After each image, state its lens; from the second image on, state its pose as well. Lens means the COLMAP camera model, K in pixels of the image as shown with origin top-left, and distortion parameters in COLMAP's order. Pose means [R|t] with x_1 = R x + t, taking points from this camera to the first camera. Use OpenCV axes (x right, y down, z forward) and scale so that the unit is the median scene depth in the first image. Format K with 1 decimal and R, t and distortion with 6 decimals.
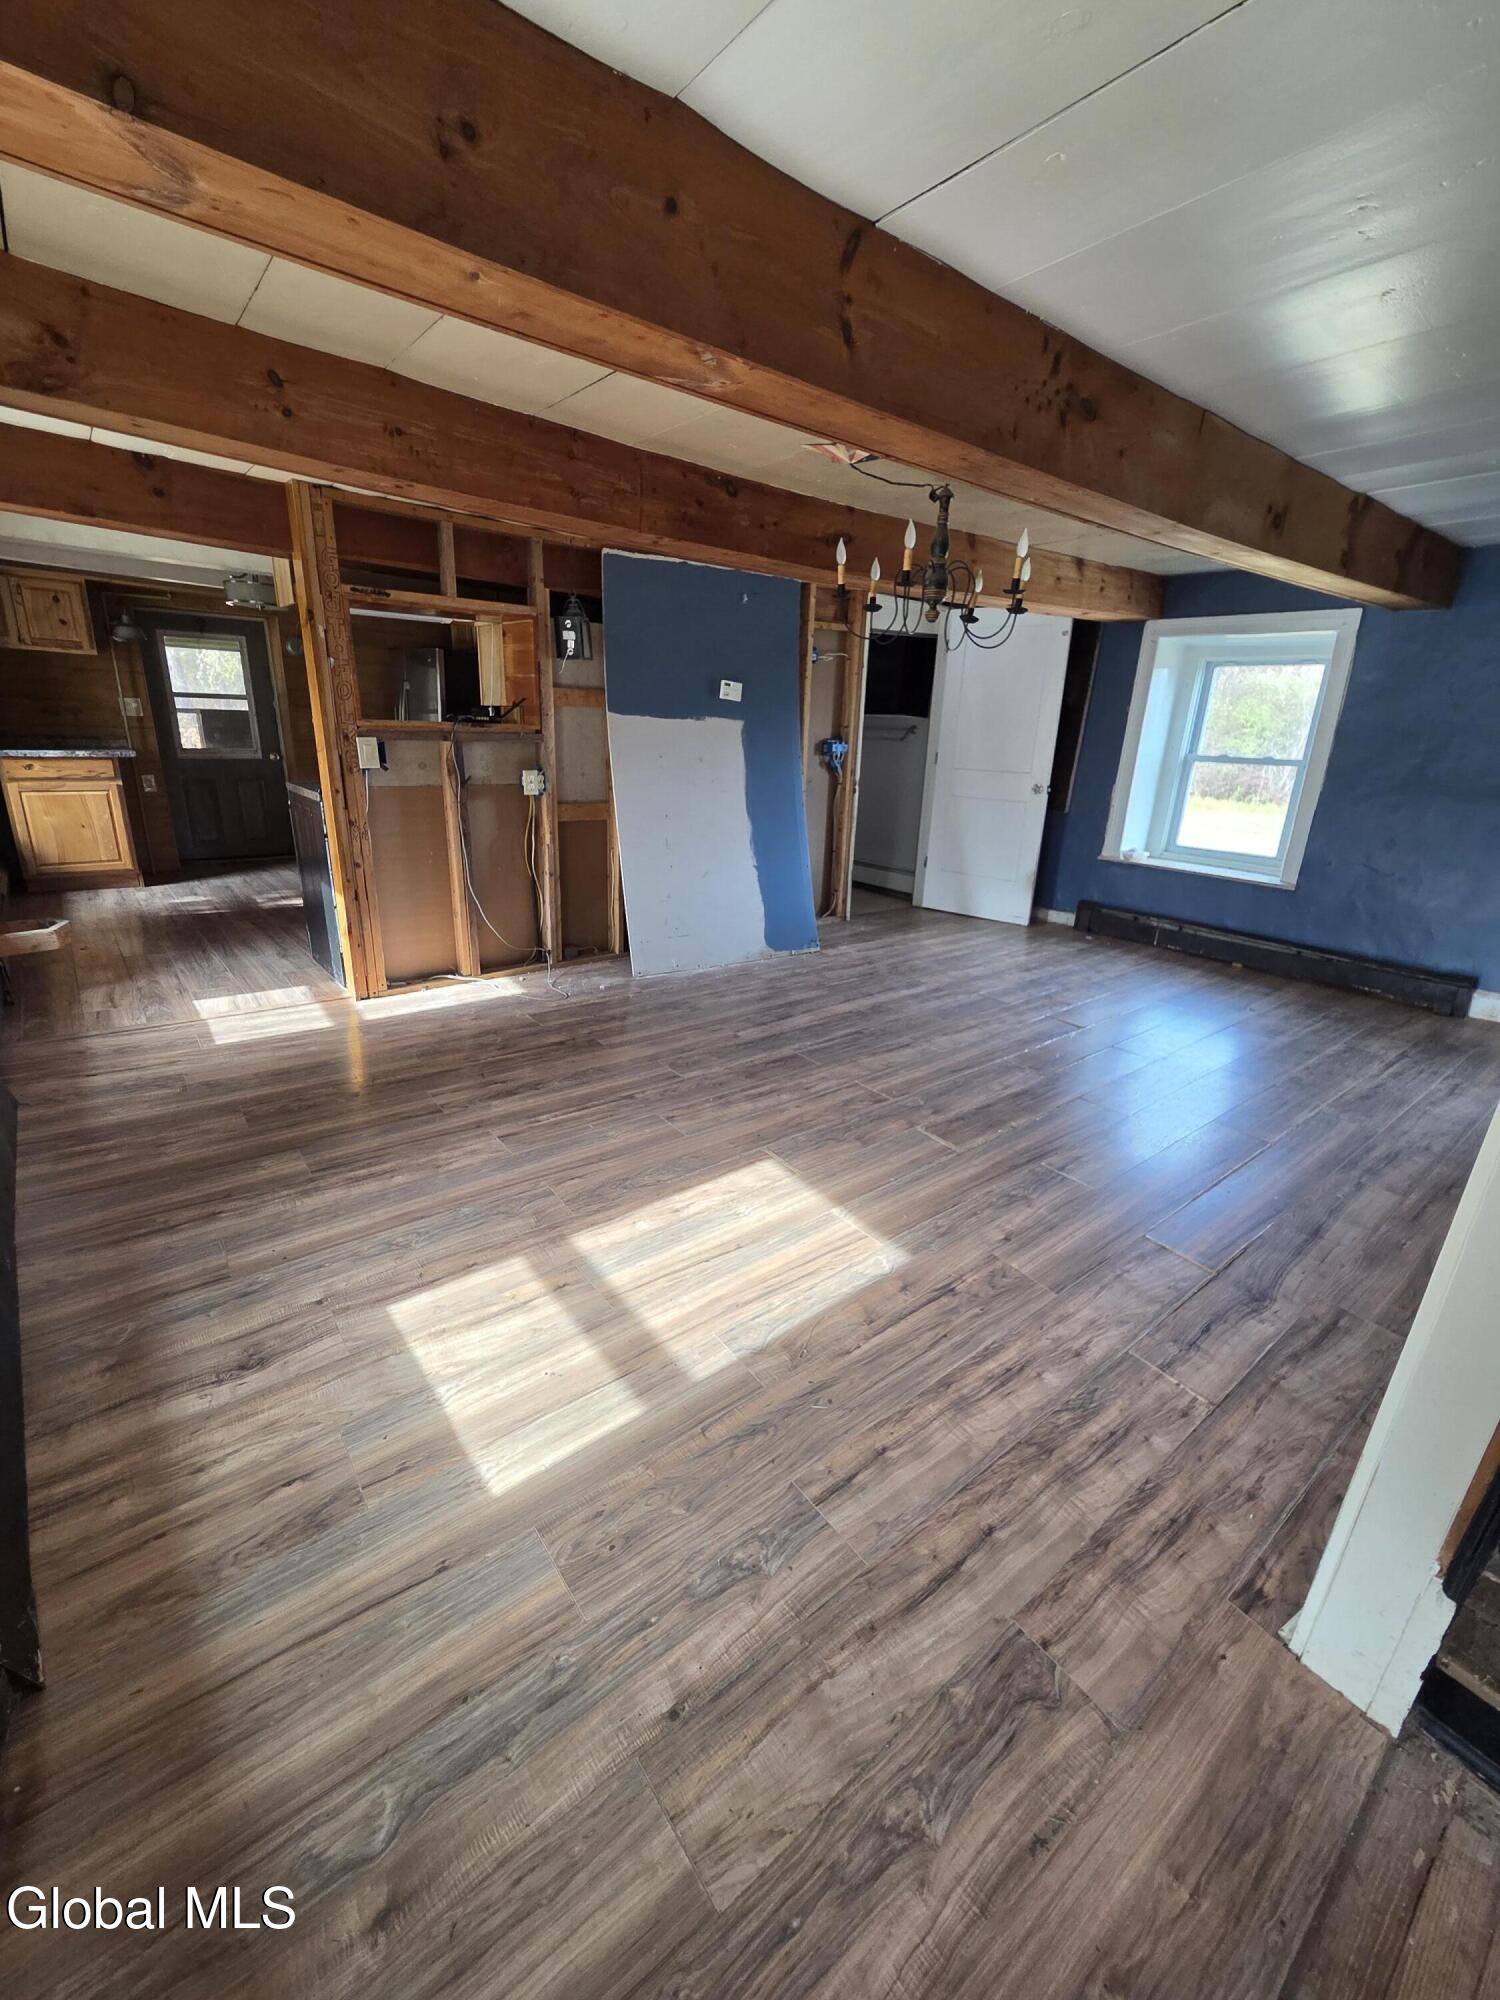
lens RADIAL K [[818.3, 0, 746.6], [0, 818.3, 994.6], [0, 0, 1]] dist [0.004439, -0.001781]
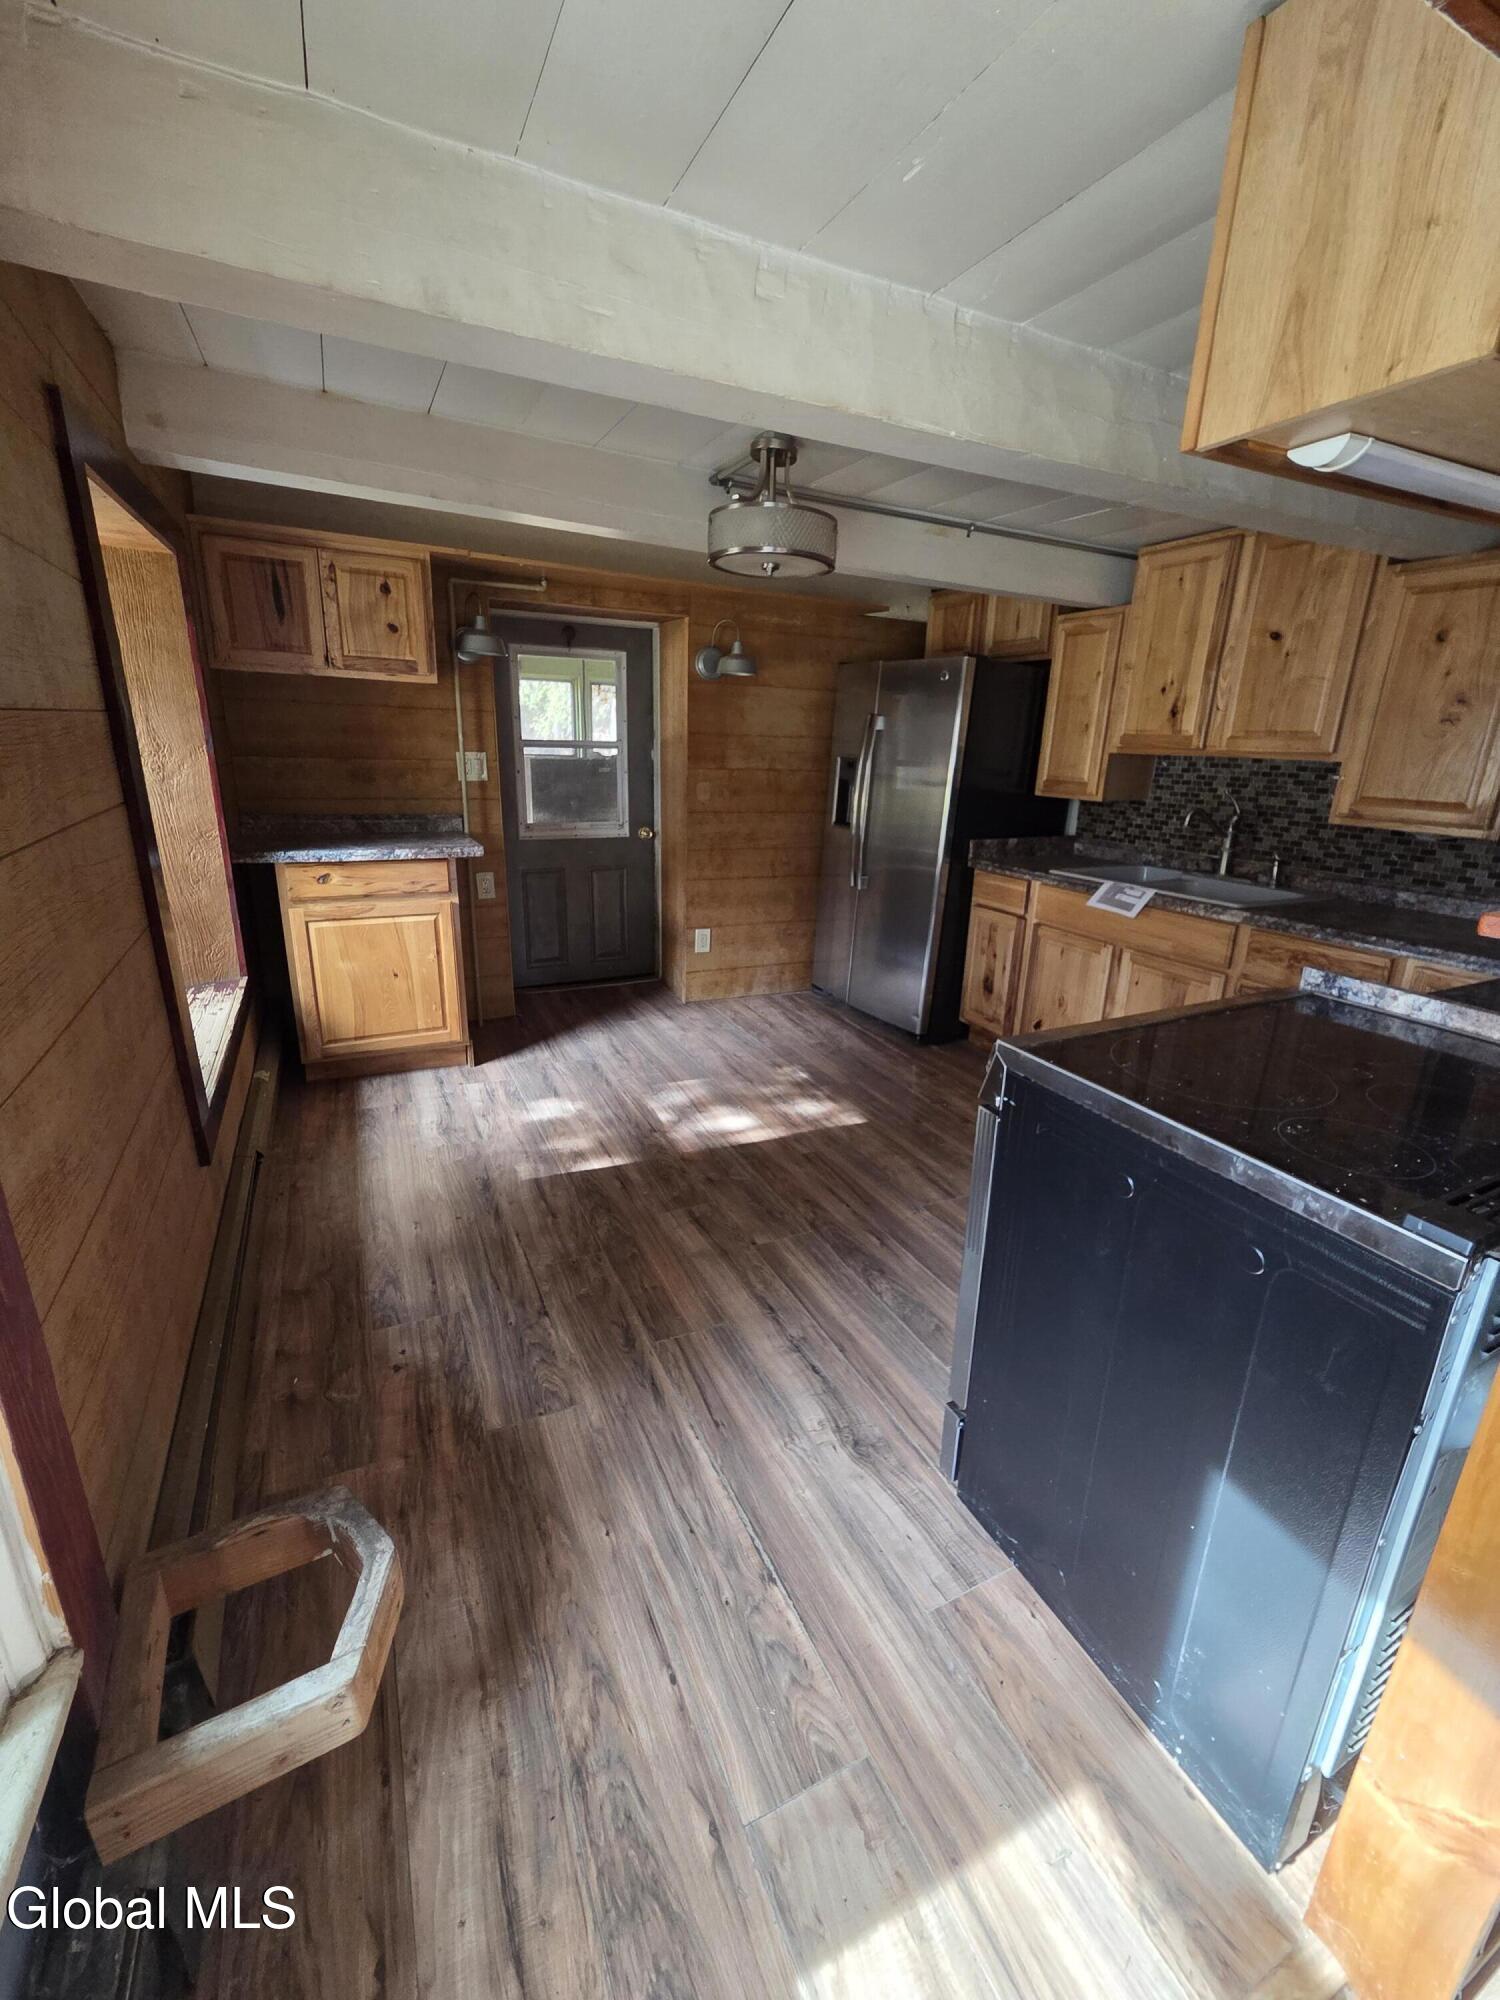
lens RADIAL K [[818.3, 0, 751.6], [0, 818.3, 994.6], [0, 0, 1]] dist [0.004439, -0.001781]
pose [[0.972800, 0.058353, -0.224178, -0.425982], [-0.064559, 0.997704, -0.020446, -0.193019], [0.222470, 0.034362, 0.974334, 0.483277]]
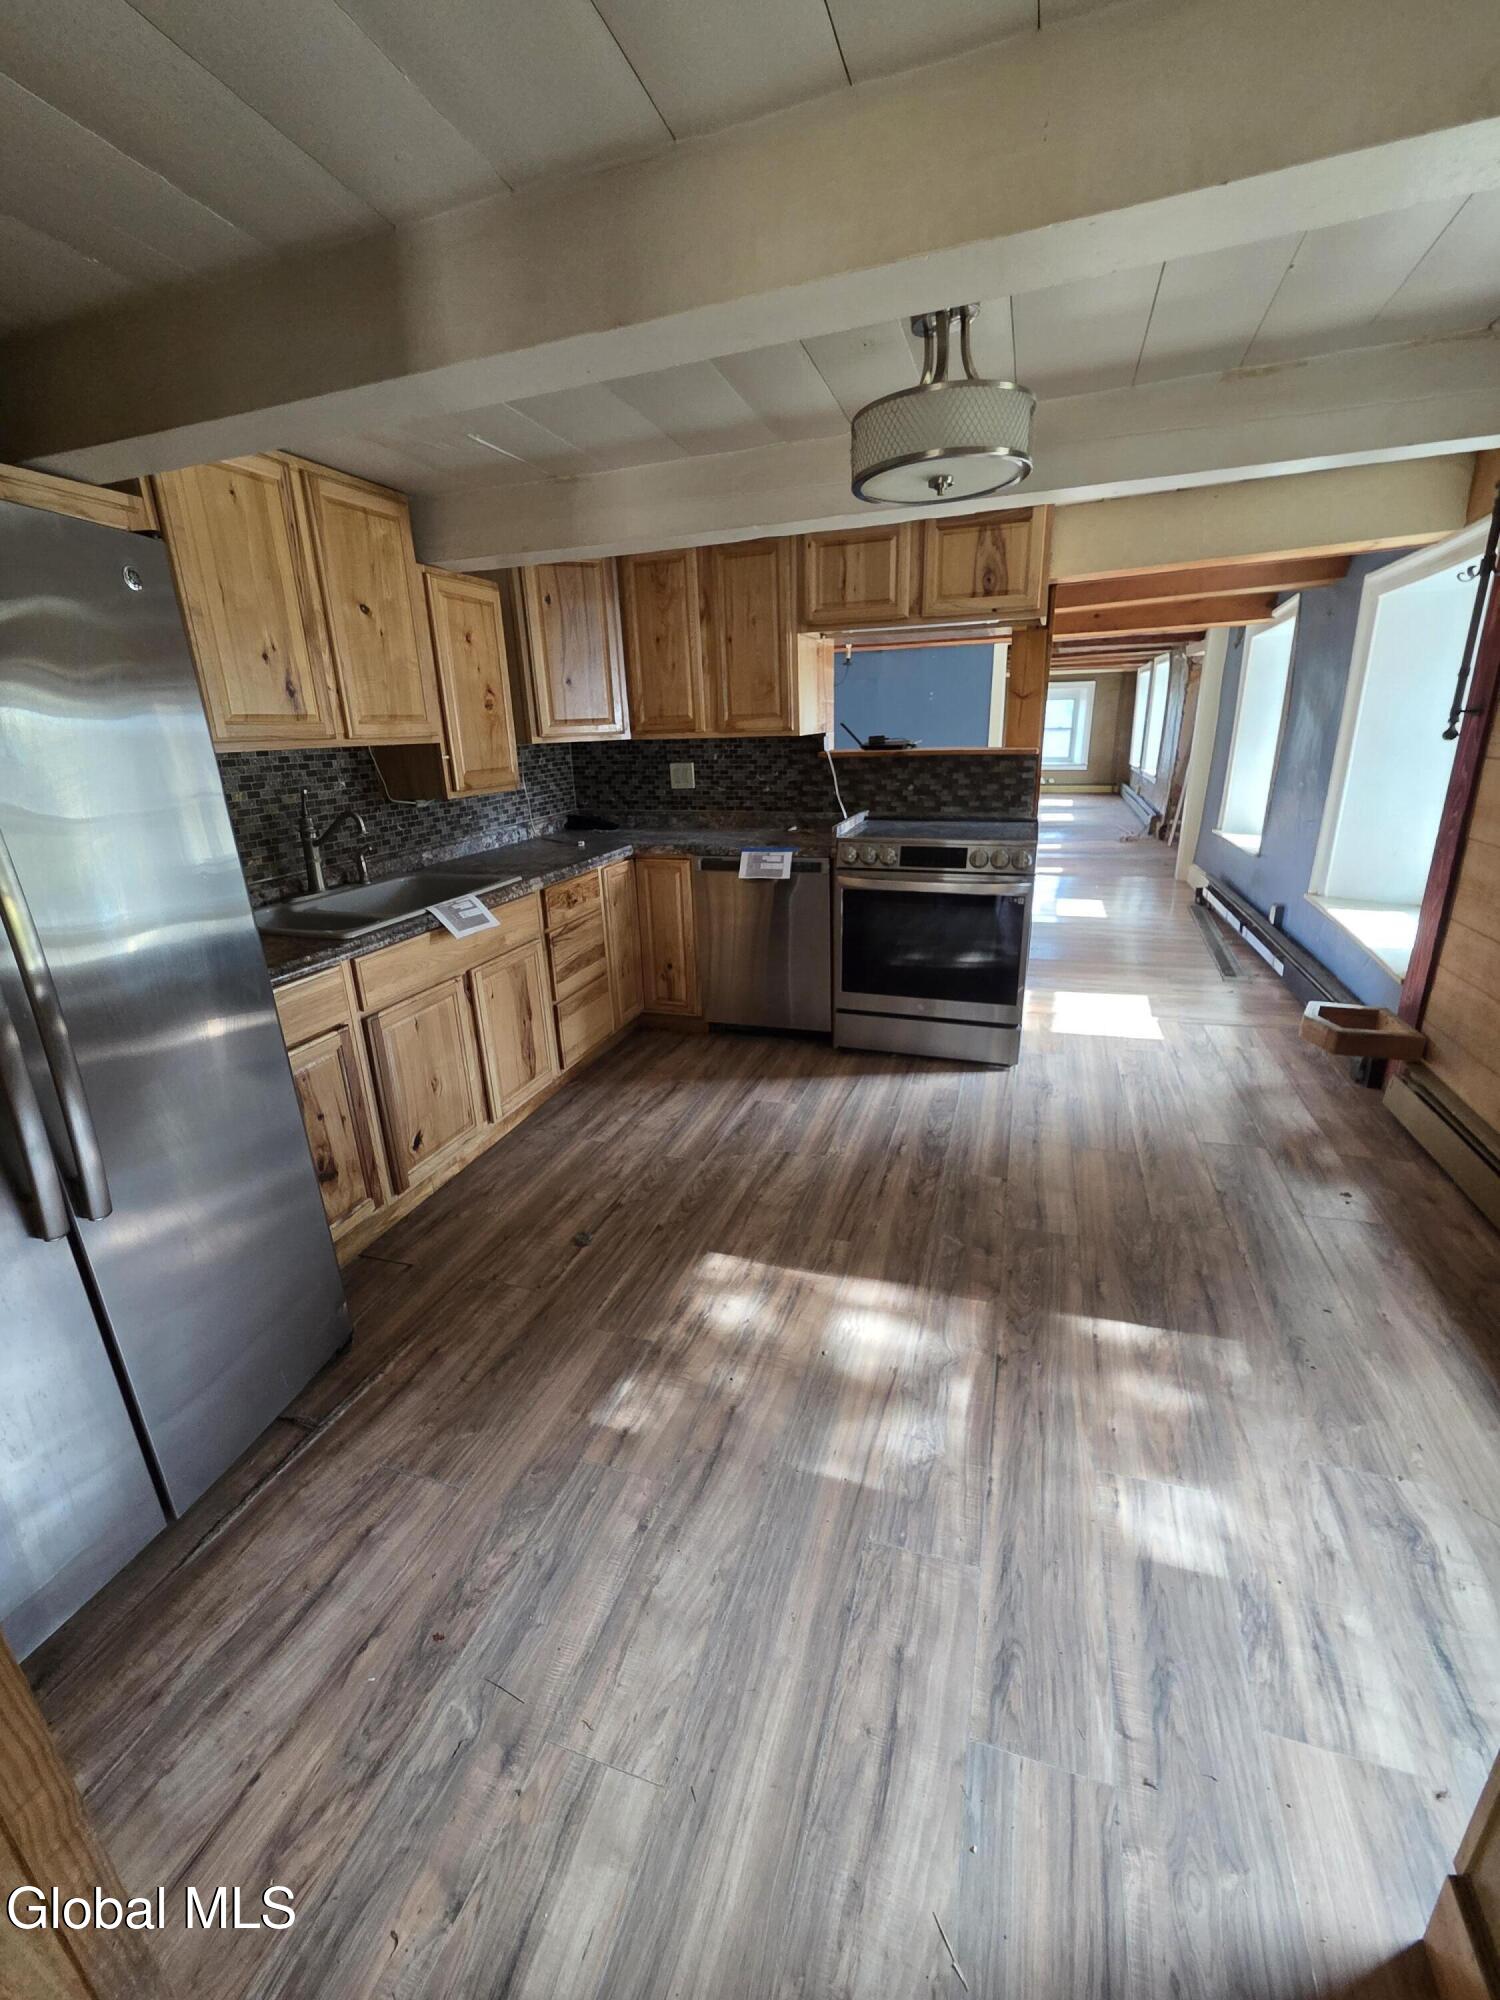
lens RADIAL K [[818.3, 0, 748.2], [0, 818.3, 993.8], [0, 0, 1]] dist [0.004439, -0.001781]
pose [[-0.527407, -0.287532, 0.799479, -2.537369], [0.282509, 0.828098, 0.484192, -1.602440], [-0.801268, 0.481227, -0.355514, 4.384903]]
